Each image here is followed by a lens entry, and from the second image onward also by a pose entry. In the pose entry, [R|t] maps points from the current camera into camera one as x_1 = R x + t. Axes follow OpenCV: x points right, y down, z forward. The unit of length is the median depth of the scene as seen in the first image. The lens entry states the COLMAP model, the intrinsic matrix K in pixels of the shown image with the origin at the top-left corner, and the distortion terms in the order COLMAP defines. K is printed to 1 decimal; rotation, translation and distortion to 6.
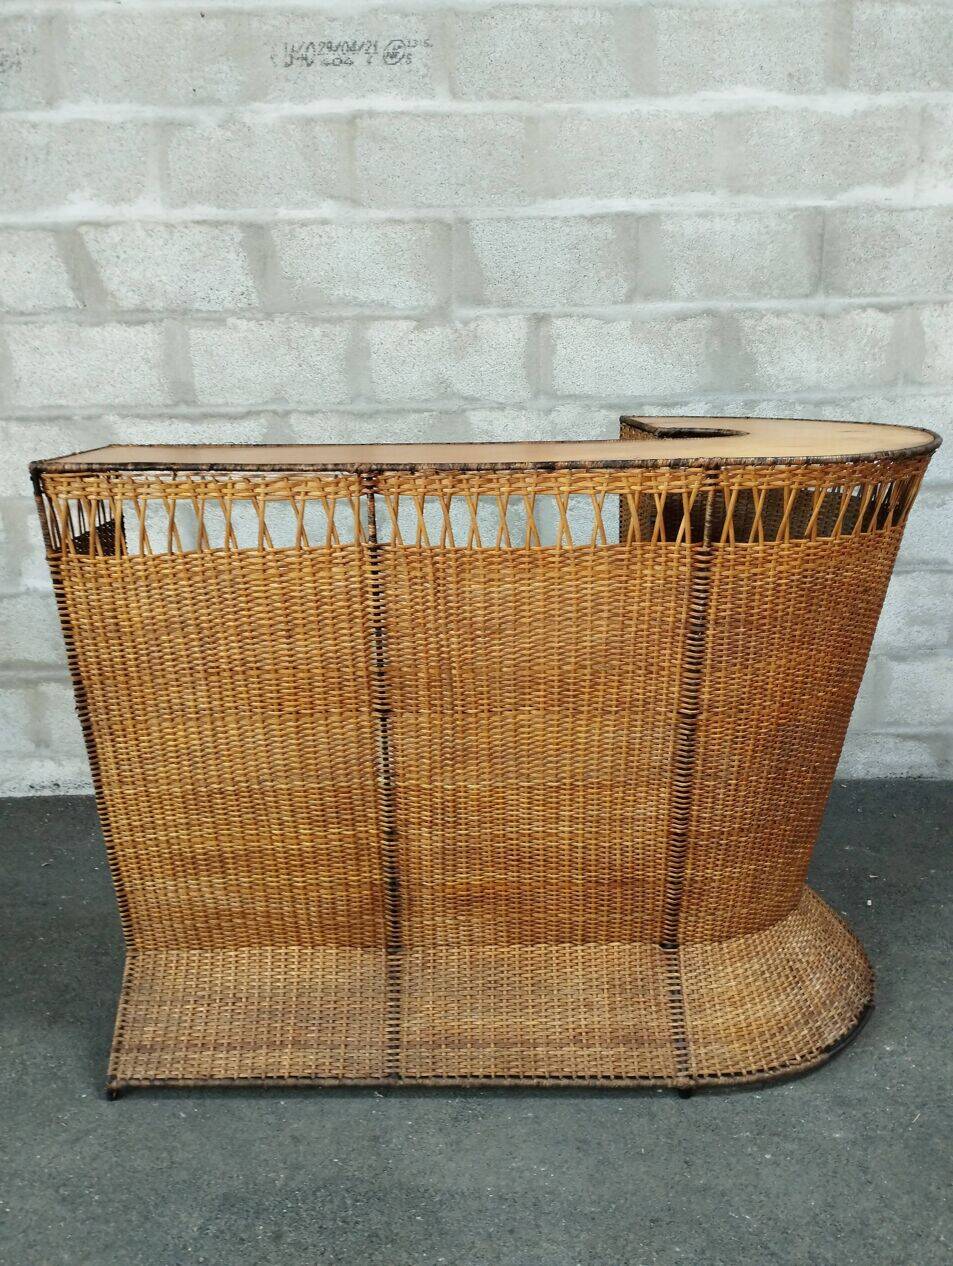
lens RADIAL K [[1050.9, 0, 479.2], [0, 1050.9, 633.5], [0, 0, 1]] dist [0.096477, -0.122988]
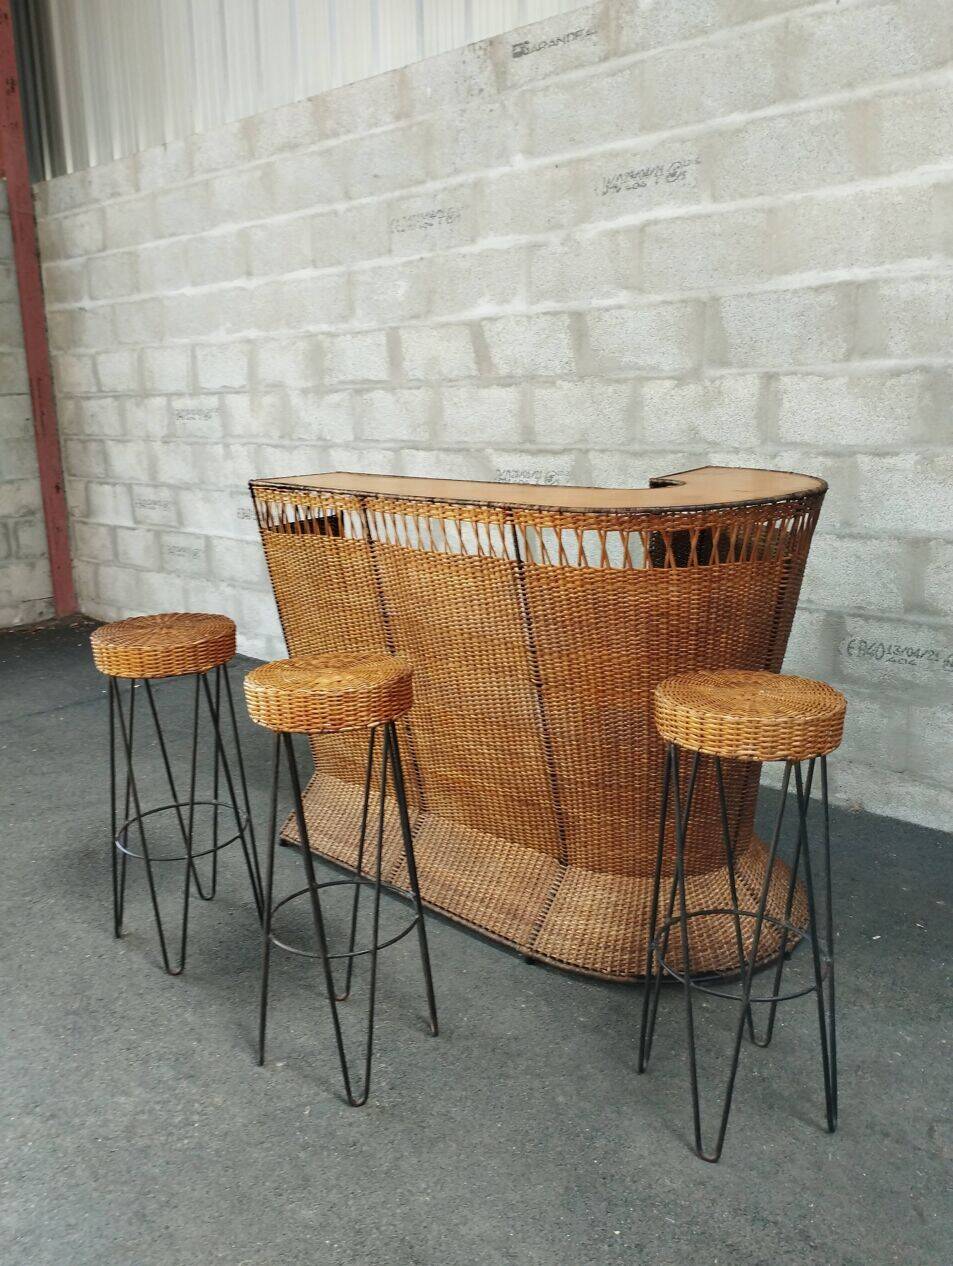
lens RADIAL K [[1050.9, 0, 469.6], [0, 1050.9, 634.5], [0, 0, 1]] dist [0.096477, -0.122988]
pose [[0.724718, 0.153336, -0.671768, 0.657152], [-0.159275, 0.985800, 0.053187, -0.029676], [0.670384, 0.068451, 0.738850, -0.059668]]
